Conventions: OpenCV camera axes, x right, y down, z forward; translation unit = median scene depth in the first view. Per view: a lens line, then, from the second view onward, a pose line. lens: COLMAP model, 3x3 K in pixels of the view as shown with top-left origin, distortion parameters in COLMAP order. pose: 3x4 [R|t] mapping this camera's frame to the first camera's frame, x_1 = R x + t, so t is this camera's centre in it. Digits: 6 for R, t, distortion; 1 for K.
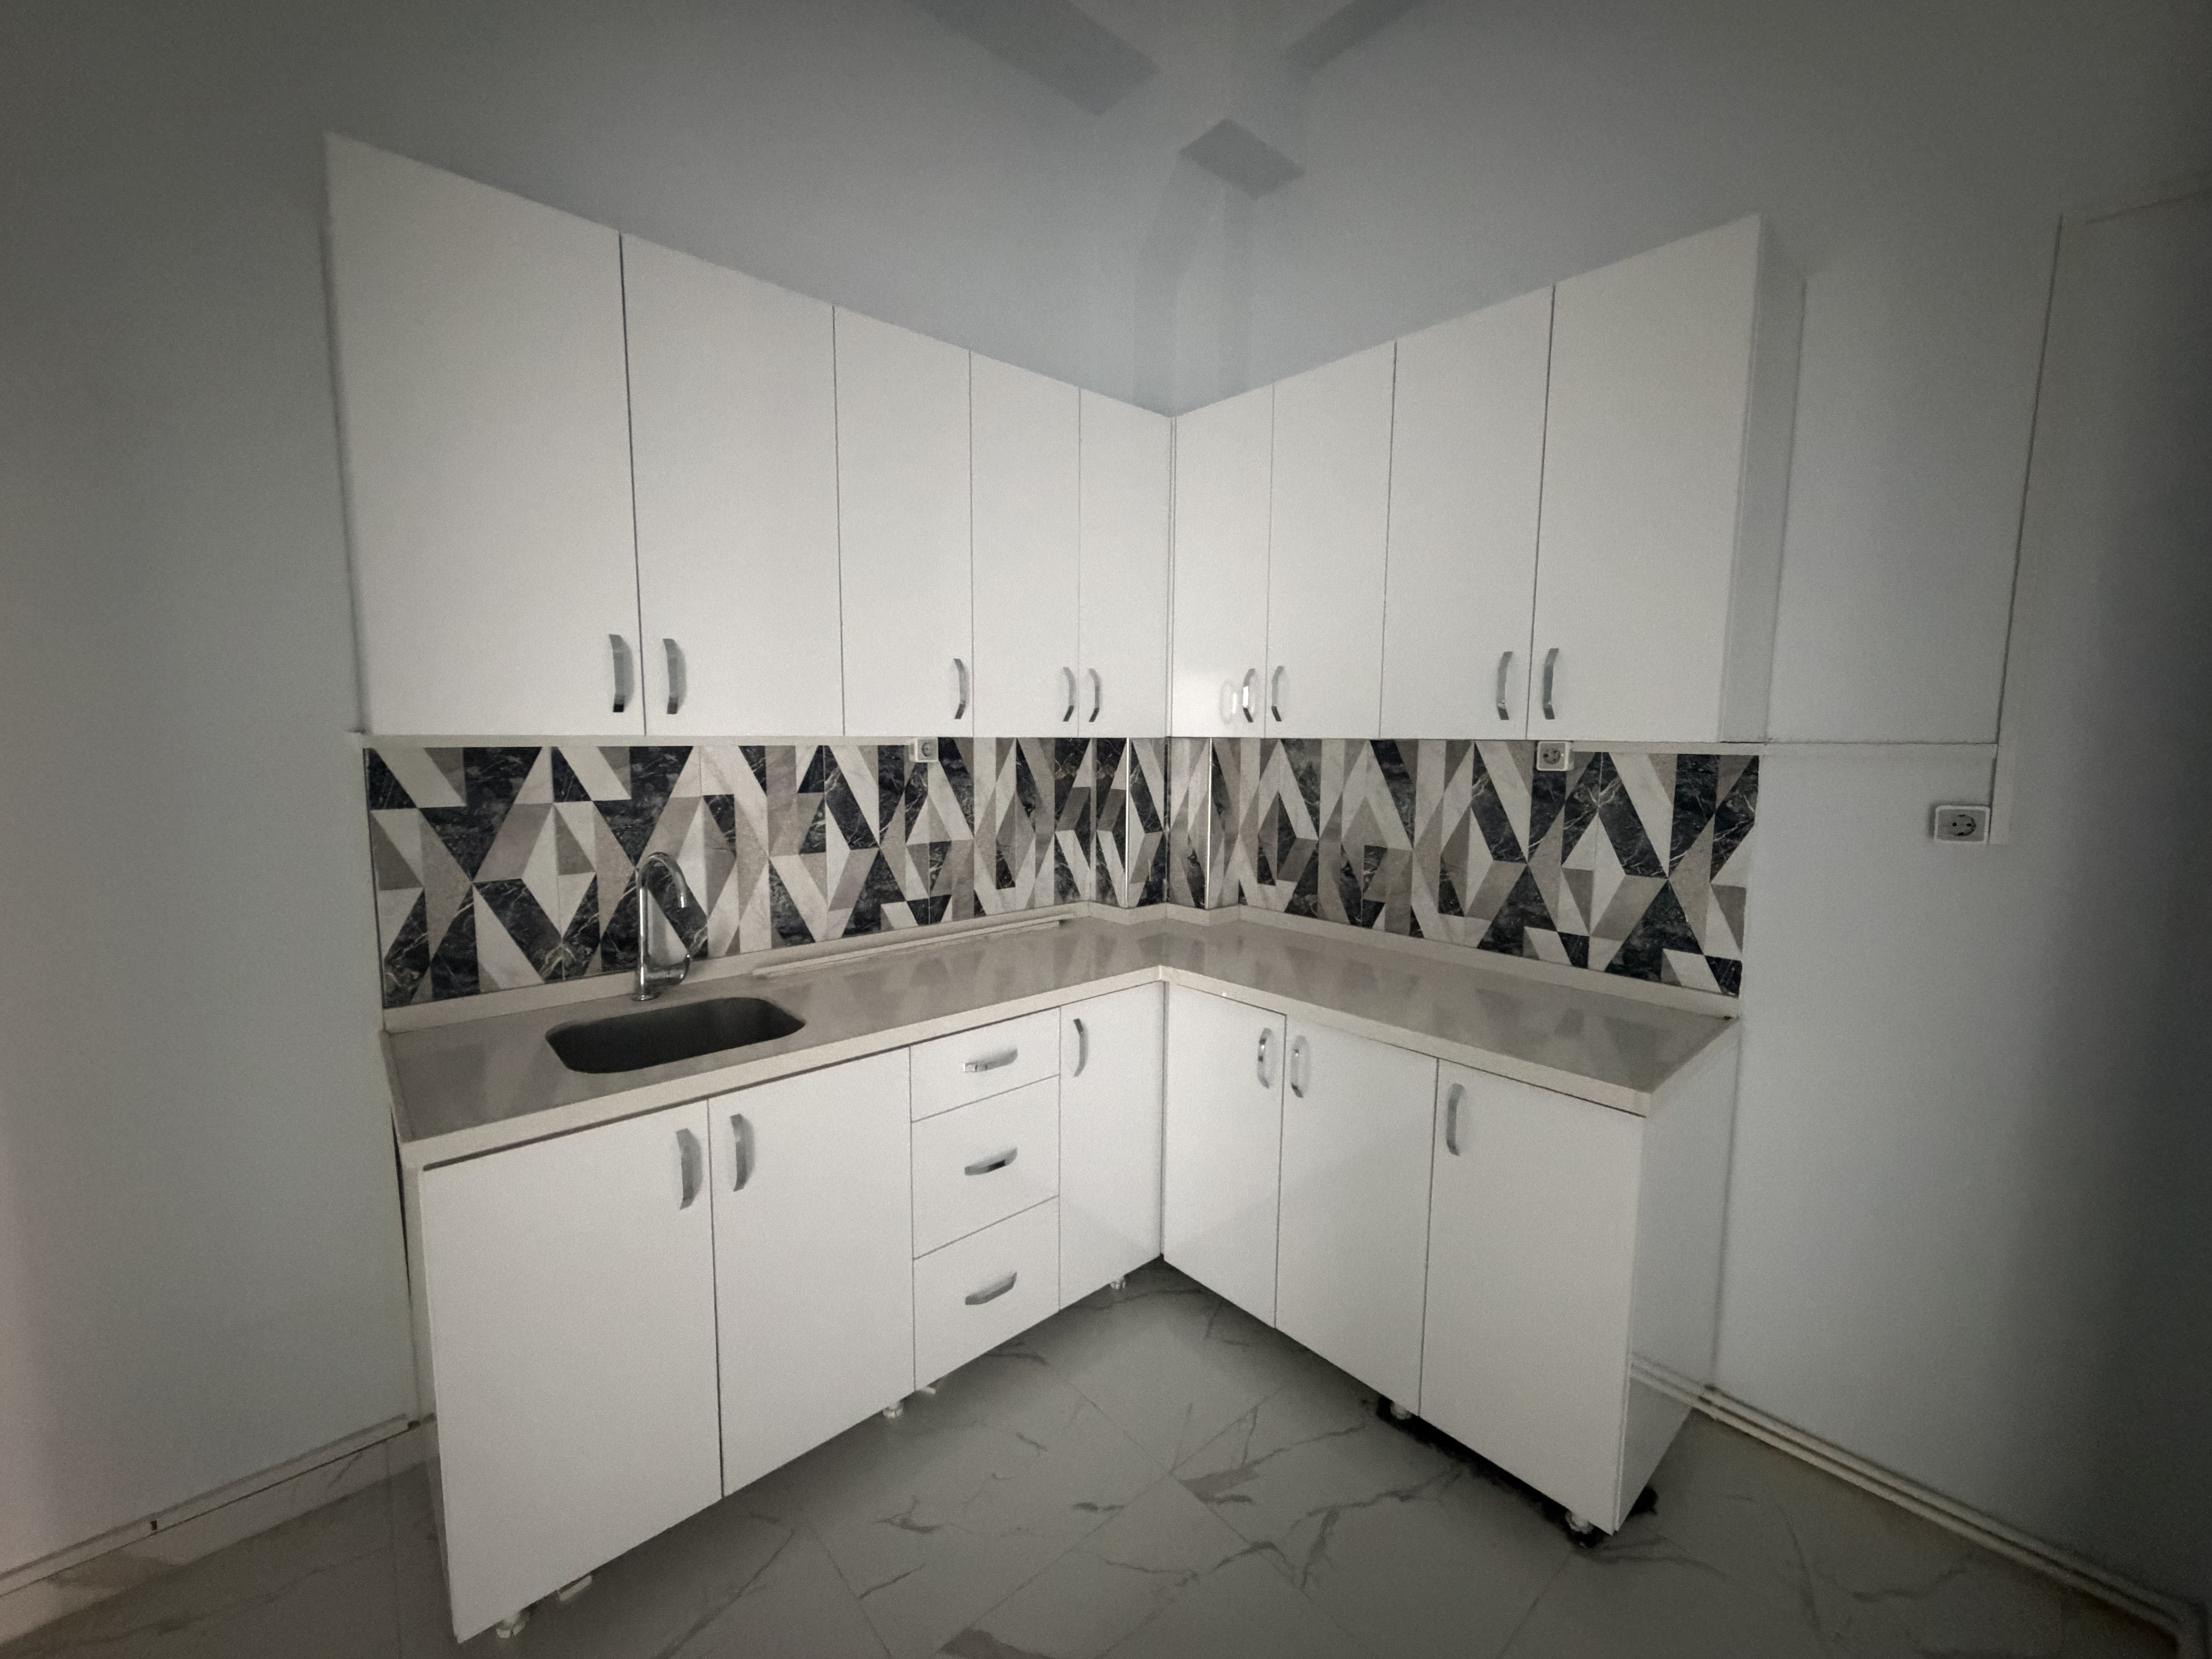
lens RADIAL K [[884.1, 0, 1102.3], [0, 884.1, 830.7], [0, 0, 1]] dist [0.001072, -0.000048]
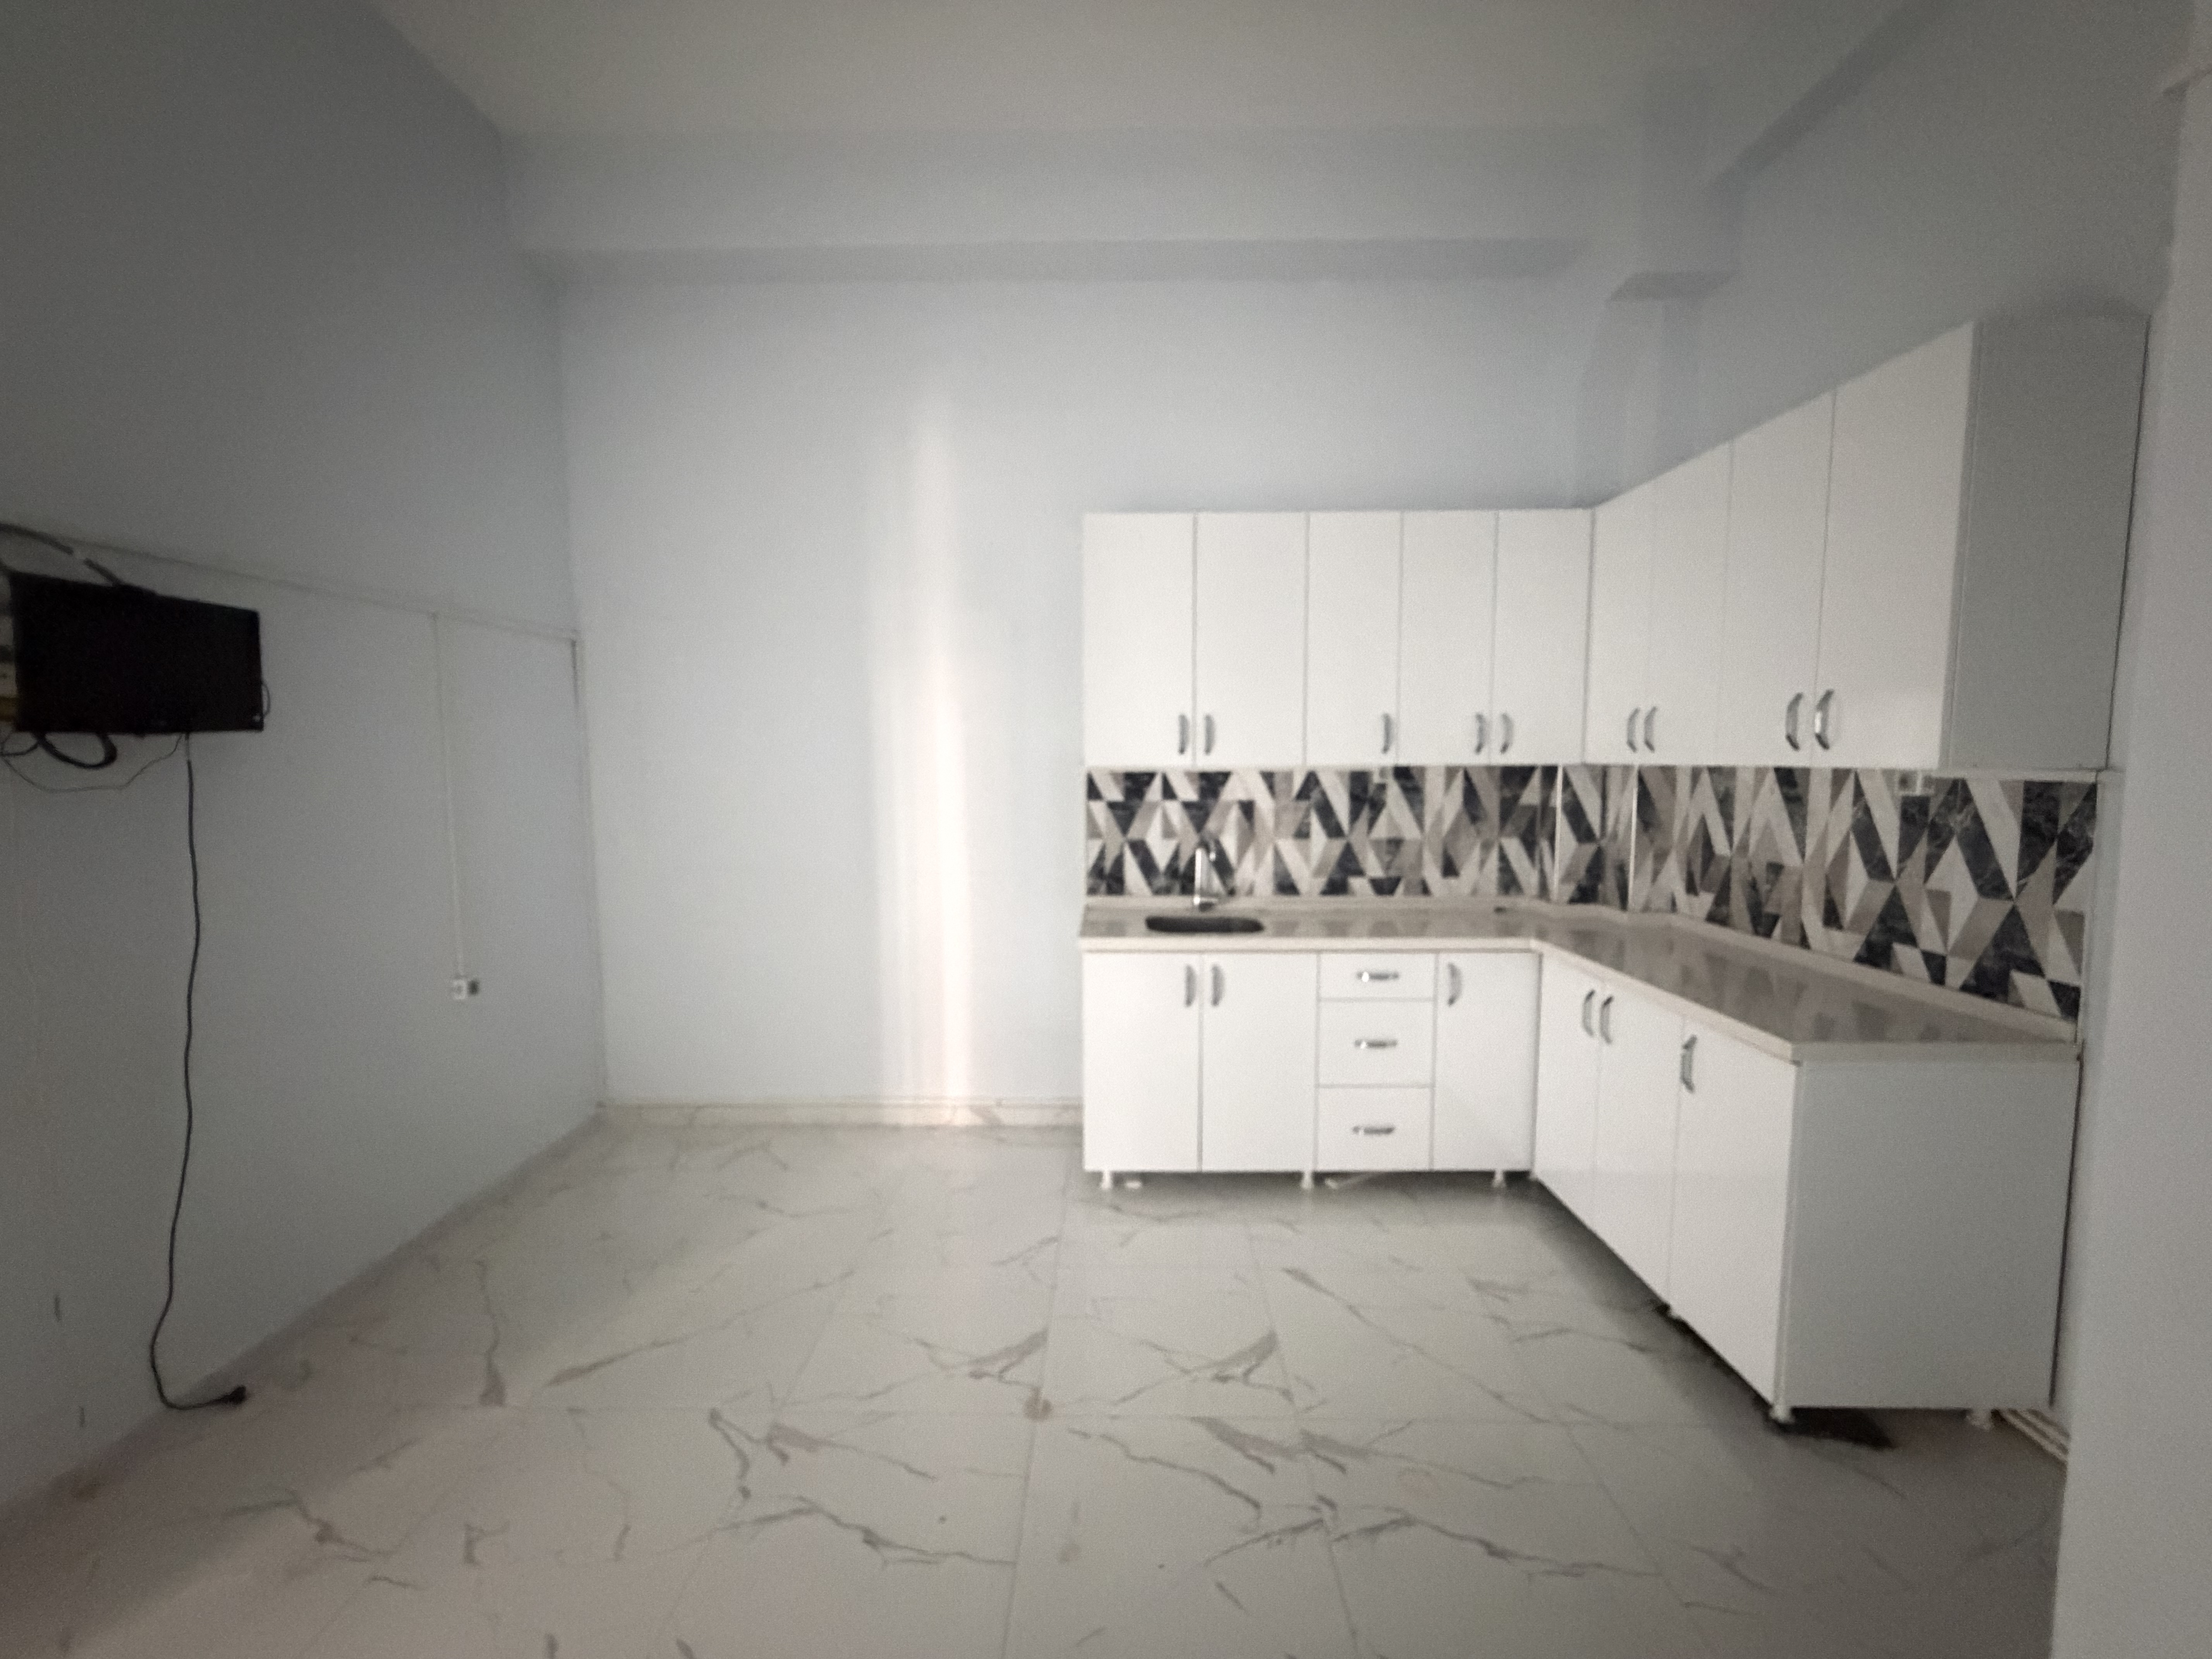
lens RADIAL K [[884.1, 0, 1102.3], [0, 884.1, 830.7], [0, 0, 1]] dist [0.001072, -0.000048]
pose [[0.737821, 0.046790, -0.673372, 0.477381], [-0.065189, 0.997871, -0.002089, 0.037800], [0.671841, 0.045438, 0.739301, -0.411192]]
